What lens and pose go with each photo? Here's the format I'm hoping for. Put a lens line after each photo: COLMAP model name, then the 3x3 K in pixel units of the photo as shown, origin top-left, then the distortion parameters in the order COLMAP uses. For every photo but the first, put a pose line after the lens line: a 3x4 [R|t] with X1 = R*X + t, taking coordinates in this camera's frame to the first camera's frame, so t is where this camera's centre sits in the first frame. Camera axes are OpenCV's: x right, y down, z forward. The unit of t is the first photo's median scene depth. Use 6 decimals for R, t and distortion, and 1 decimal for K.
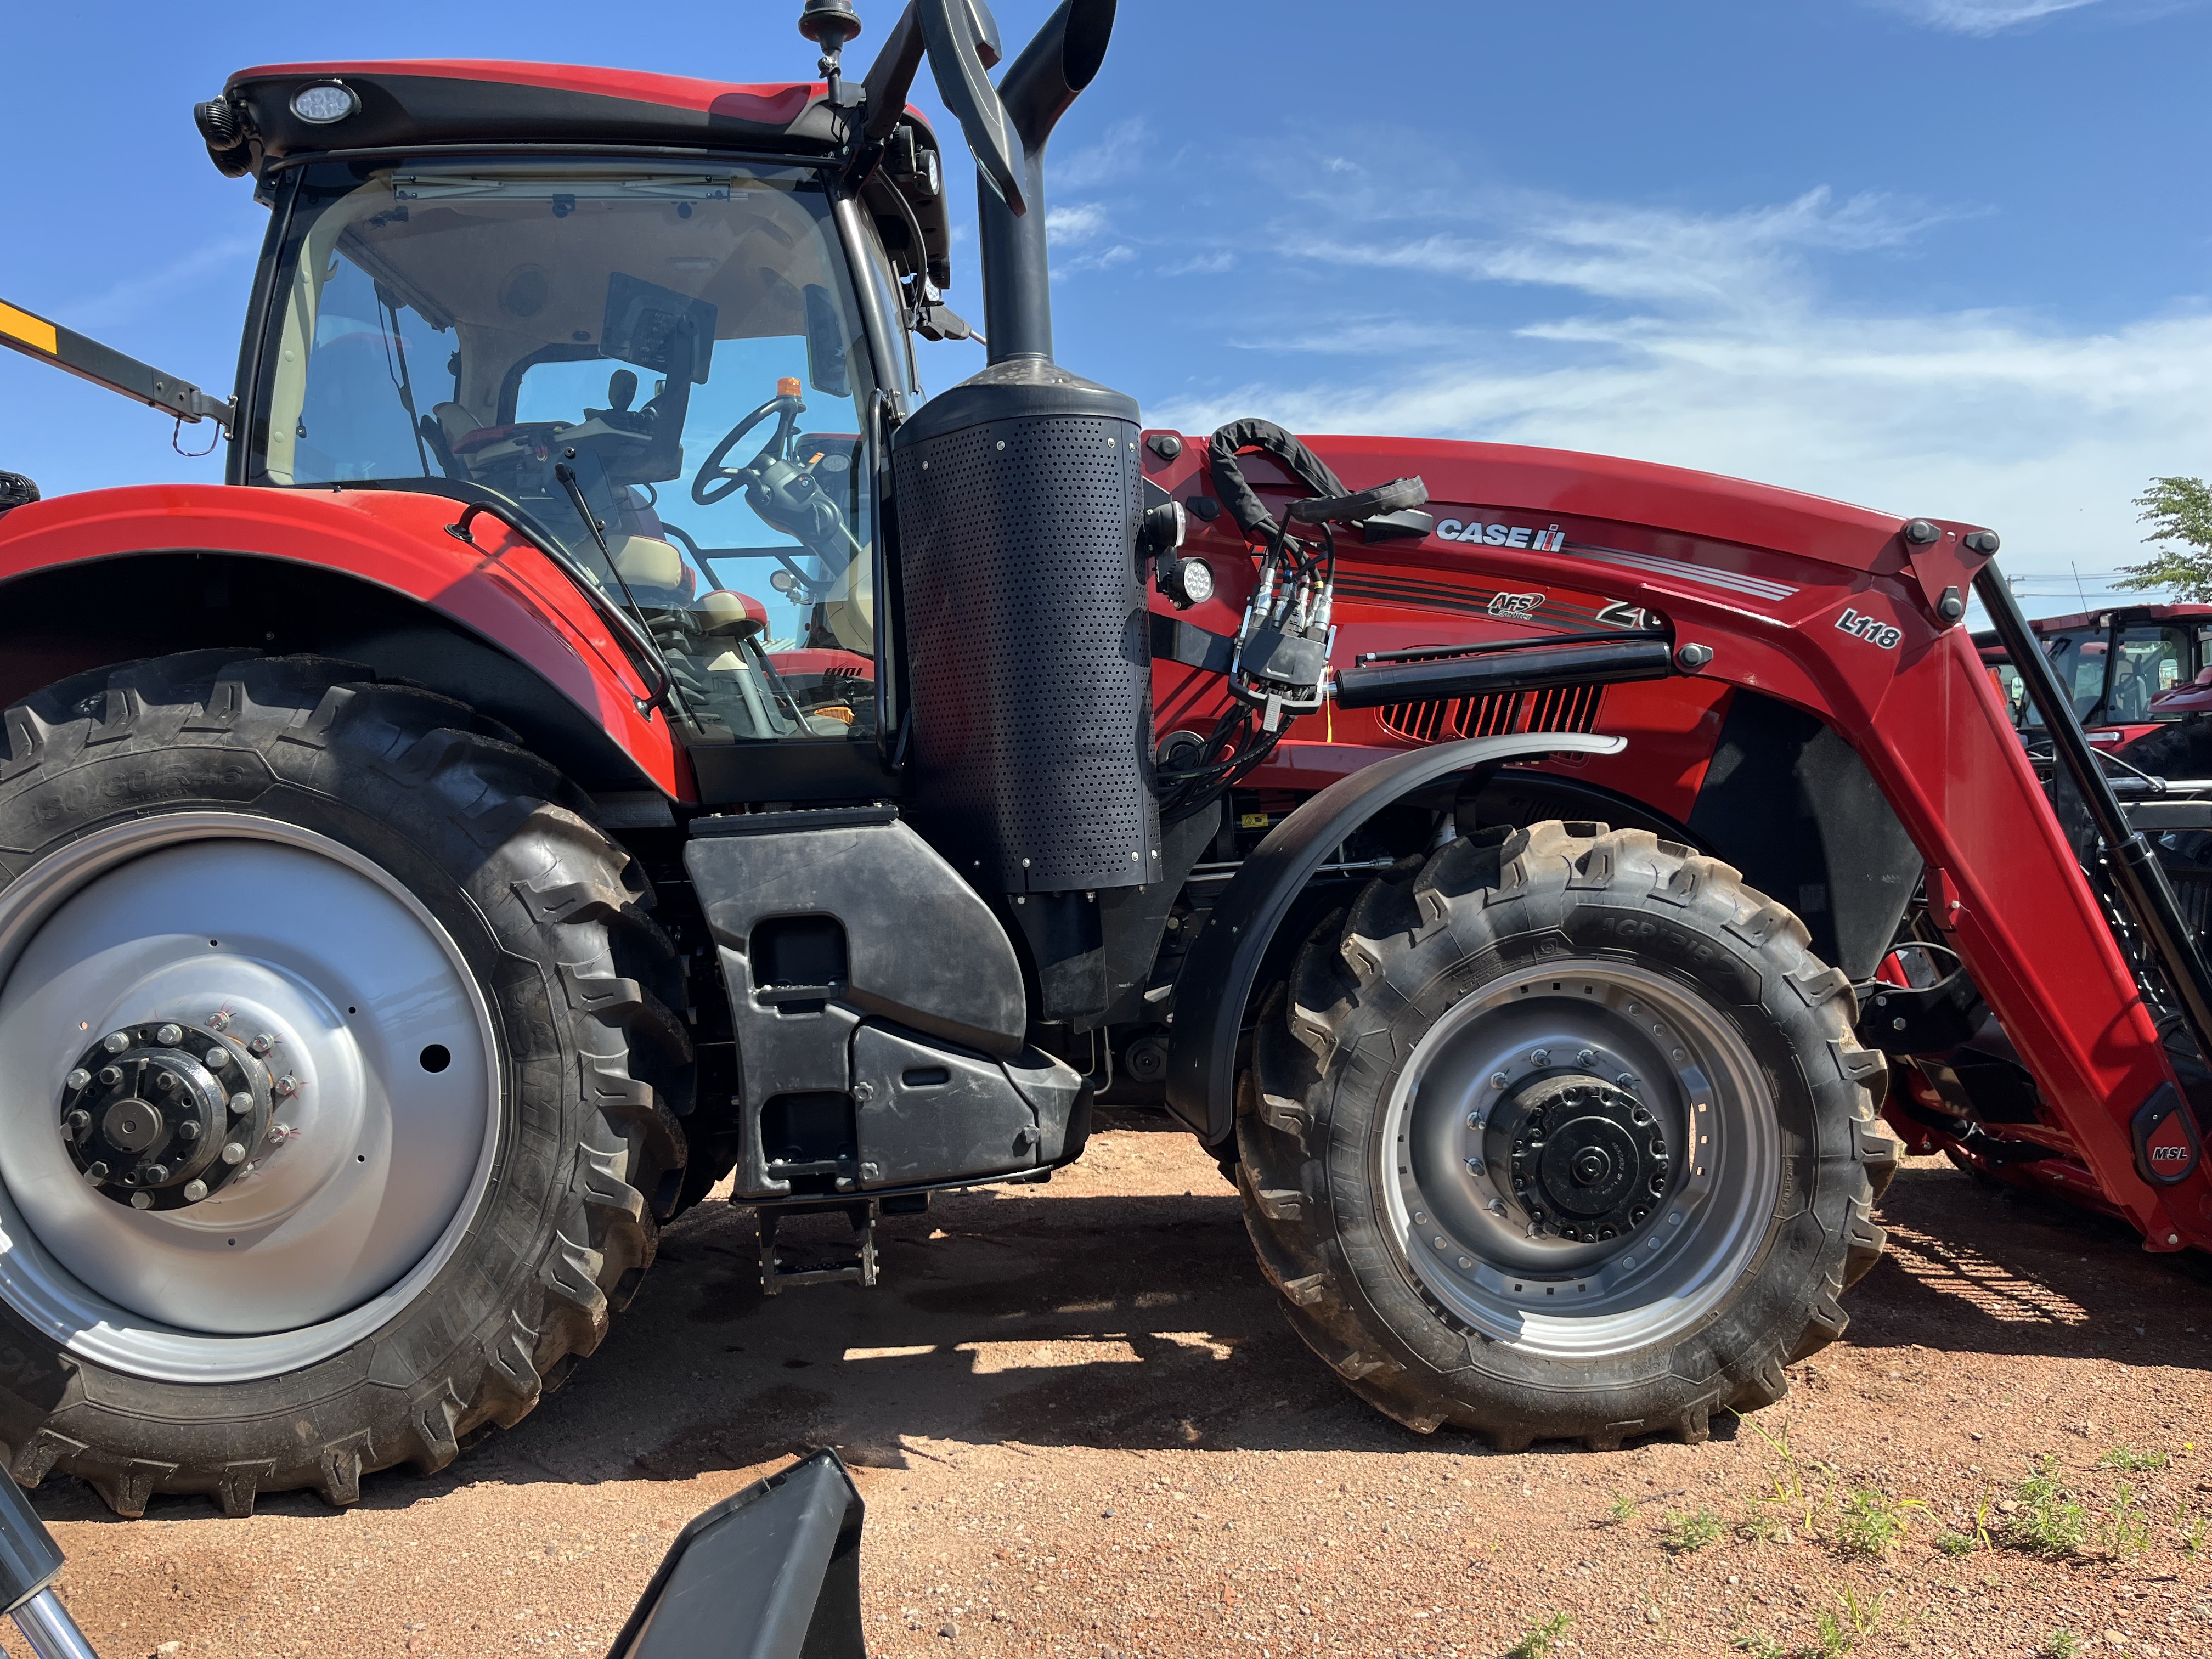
lens RADIAL K [[1685.8, 0, 1100.4], [0, 1685.8, 856.3], [0, 0, 1]] dist [0.046195, -0.043381]
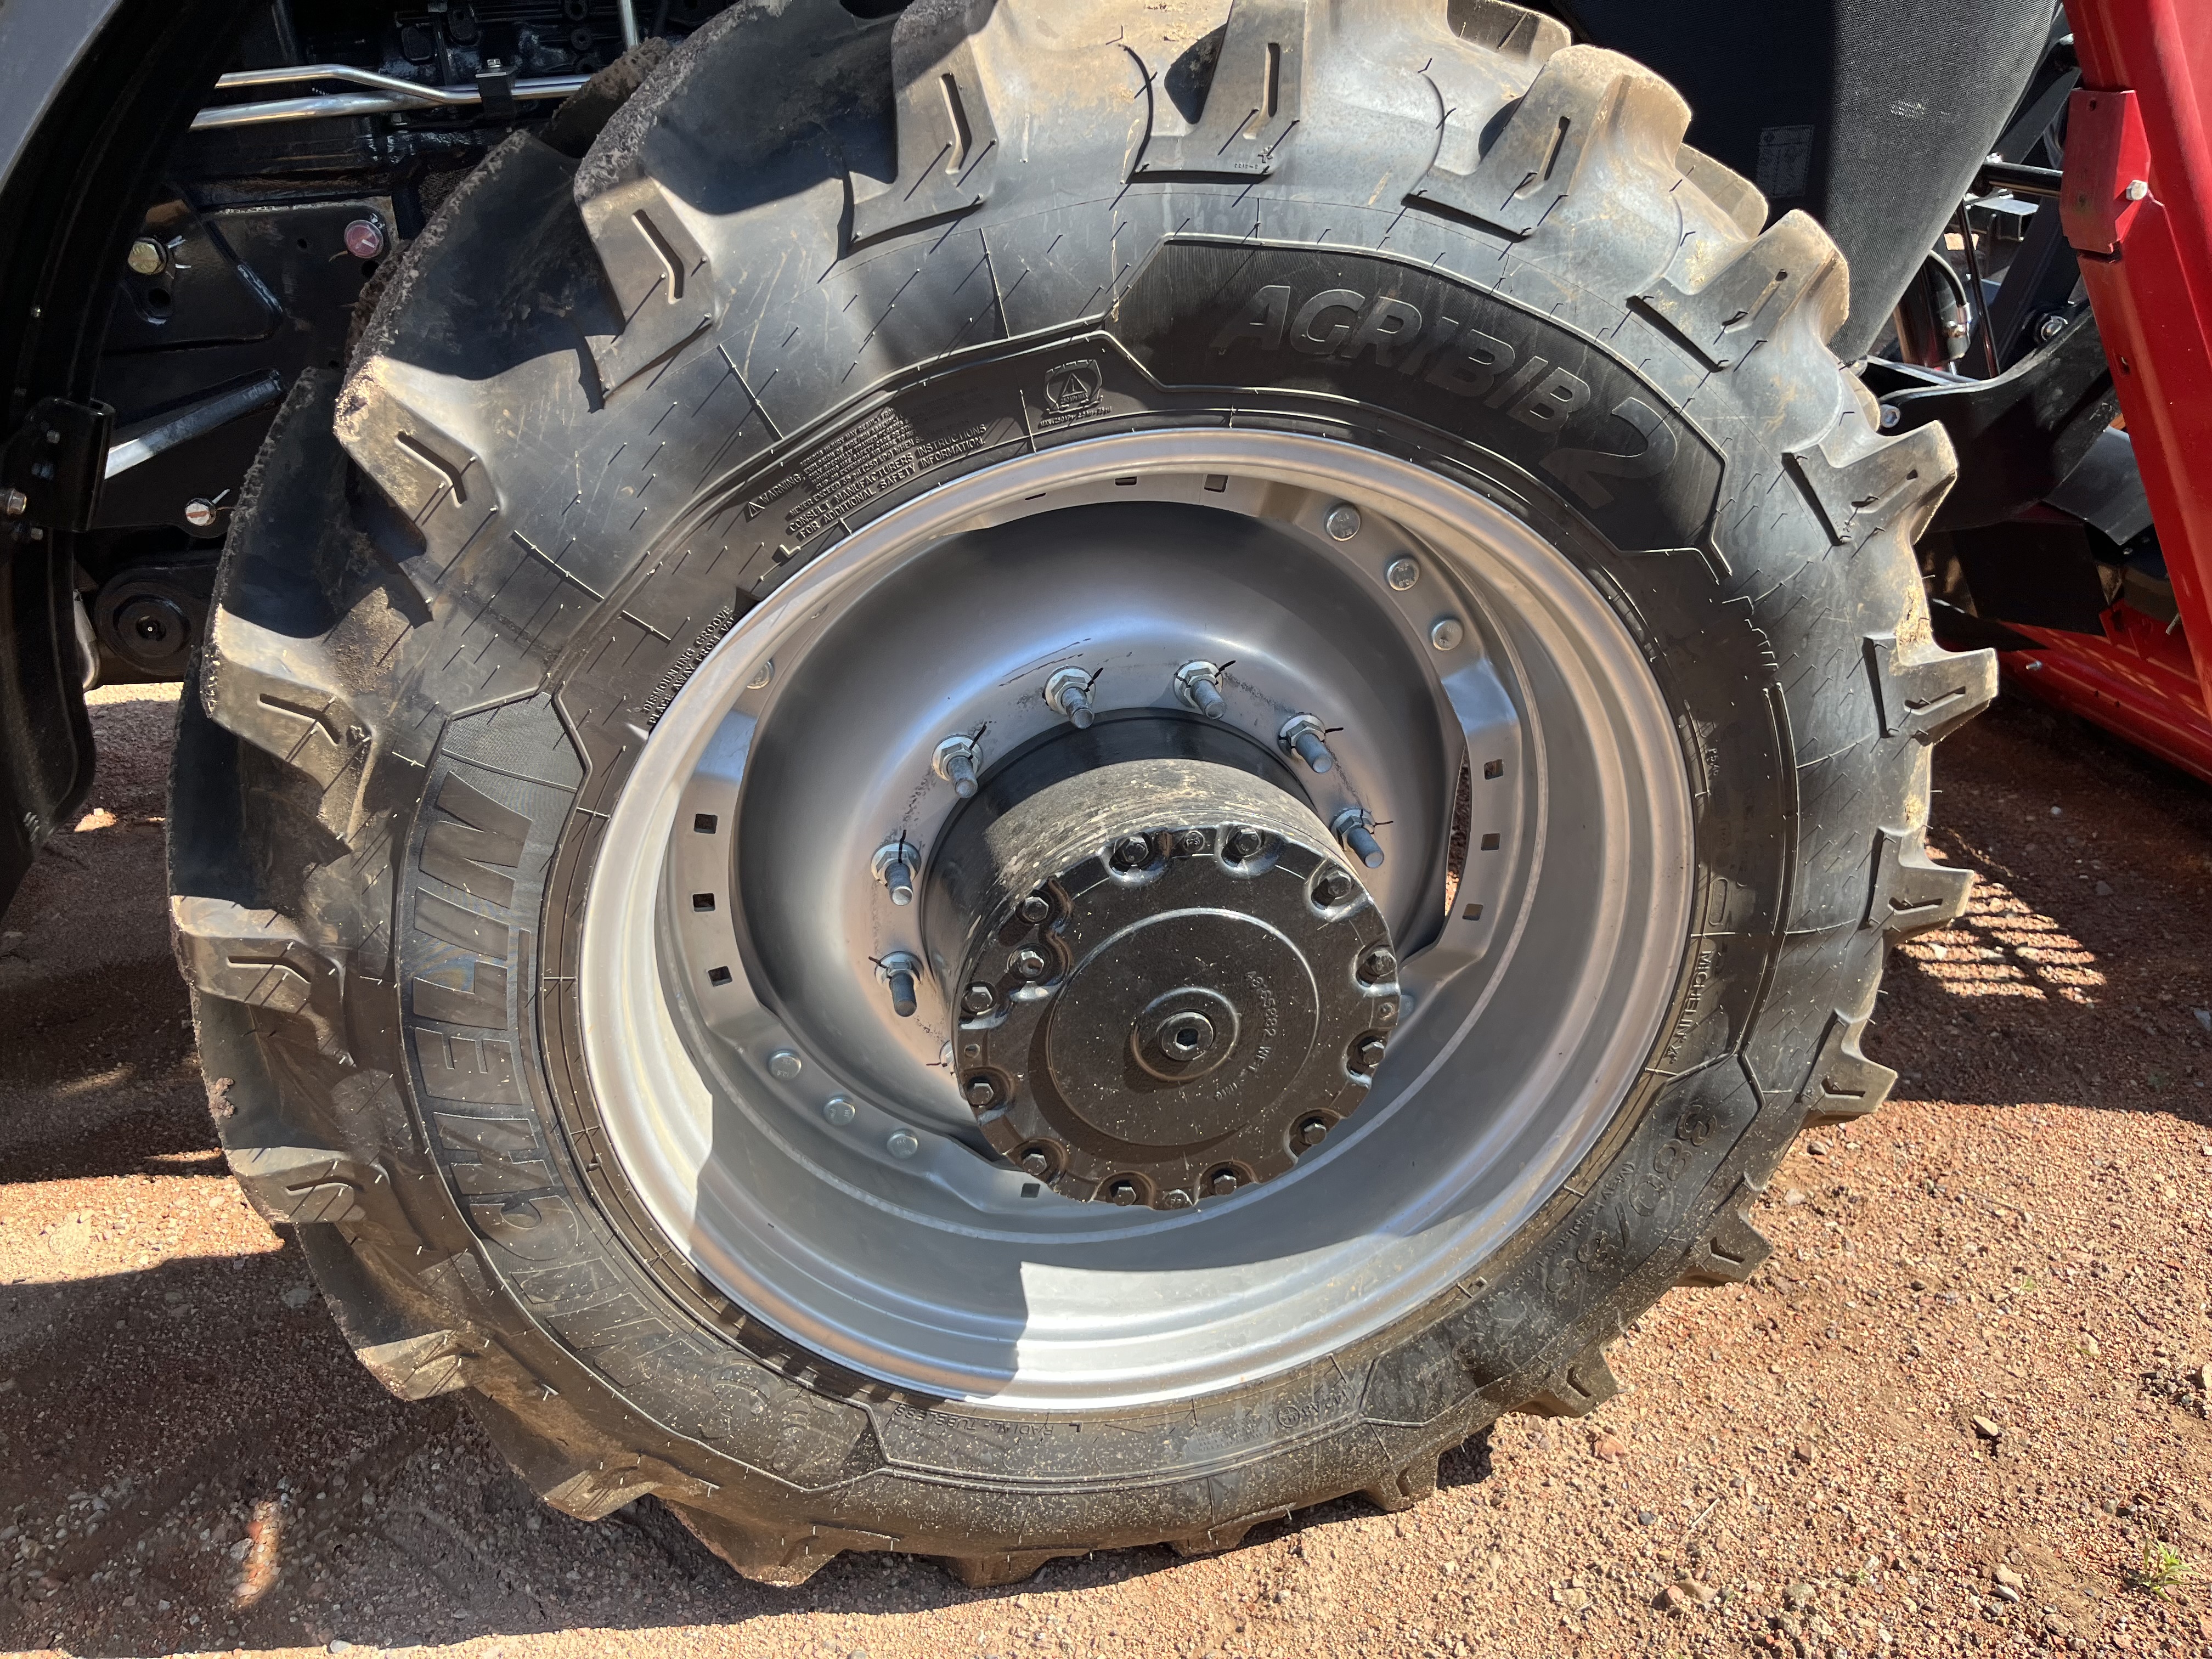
lens RADIAL K [[1671.9, 0, 1078.5], [0, 1671.9, 849.3], [0, 0, 1]] dist [0.060333, -0.101692]
pose [[0.988911, -0.065252, 0.133406, 0.221539], [0.002515, 0.905531, 0.424274, 0.001634], [-0.148488, -0.419233, 0.895653, 0.701646]]
